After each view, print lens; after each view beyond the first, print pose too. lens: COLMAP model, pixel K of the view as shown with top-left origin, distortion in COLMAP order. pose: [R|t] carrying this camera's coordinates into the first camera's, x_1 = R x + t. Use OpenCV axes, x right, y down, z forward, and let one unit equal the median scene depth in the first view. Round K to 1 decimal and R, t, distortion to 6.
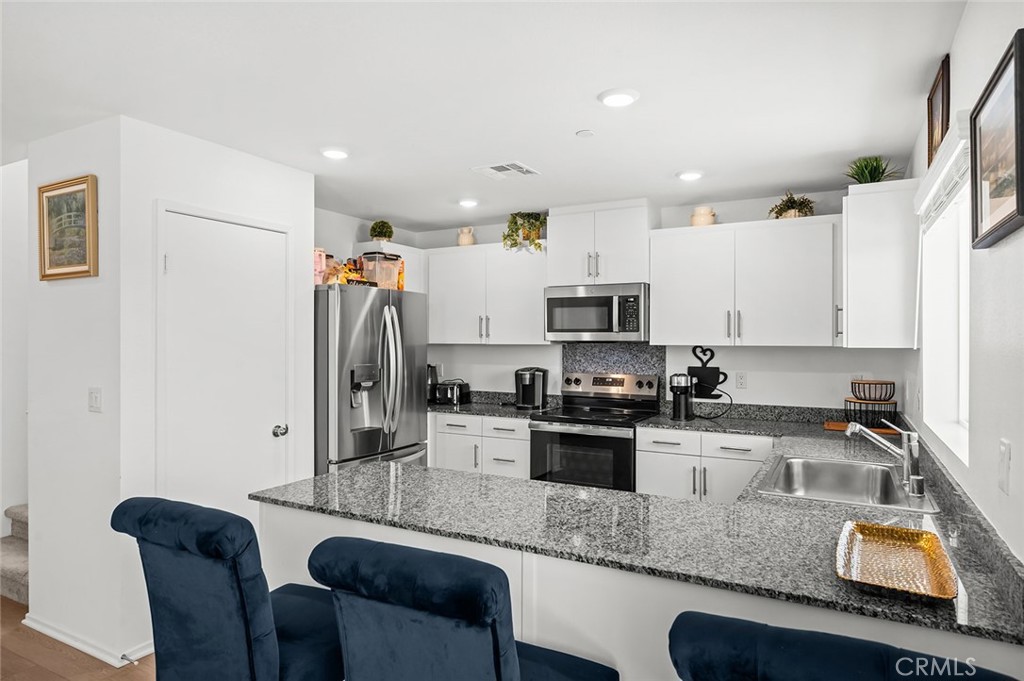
lens RADIAL K [[615.5, 0, 511.7], [0, 615.5, 344.0], [0, 0, 1]] dist [-0.001749, -0.000664]
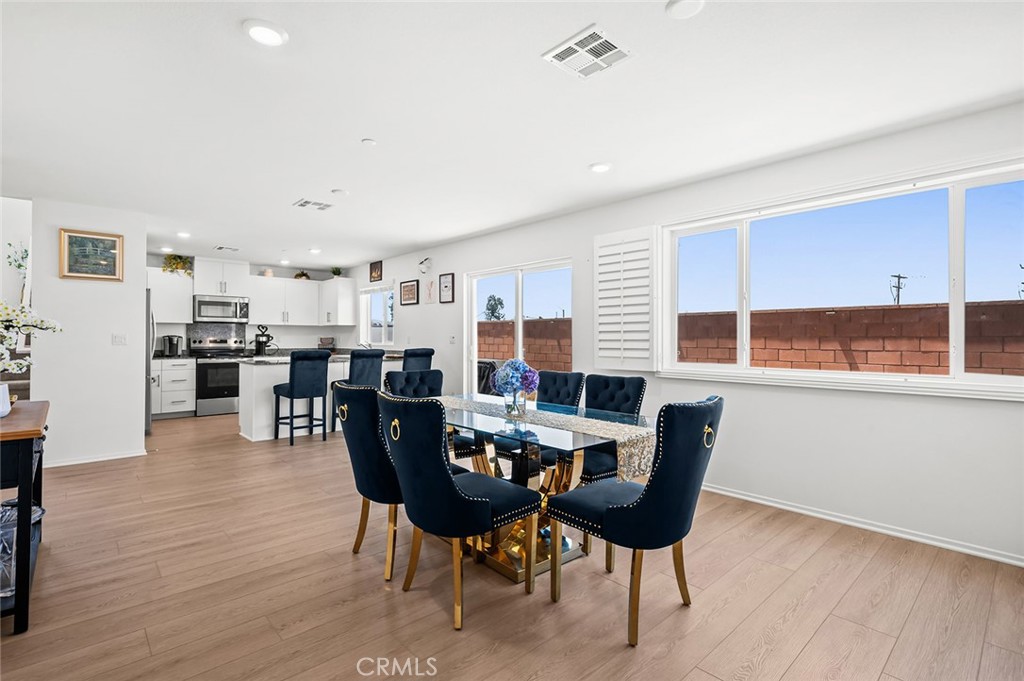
lens RADIAL K [[477.7, 0, 511.2], [0, 477.7, 334.2], [0, 0, 1]] dist [0.000012, 0.000012]
pose [[0.329006, 0.000209, 0.944328, -1.144800], [-0.012151, 0.999918, 0.004012, 0.019188], [-0.944250, -0.012794, 0.328982, -0.538664]]
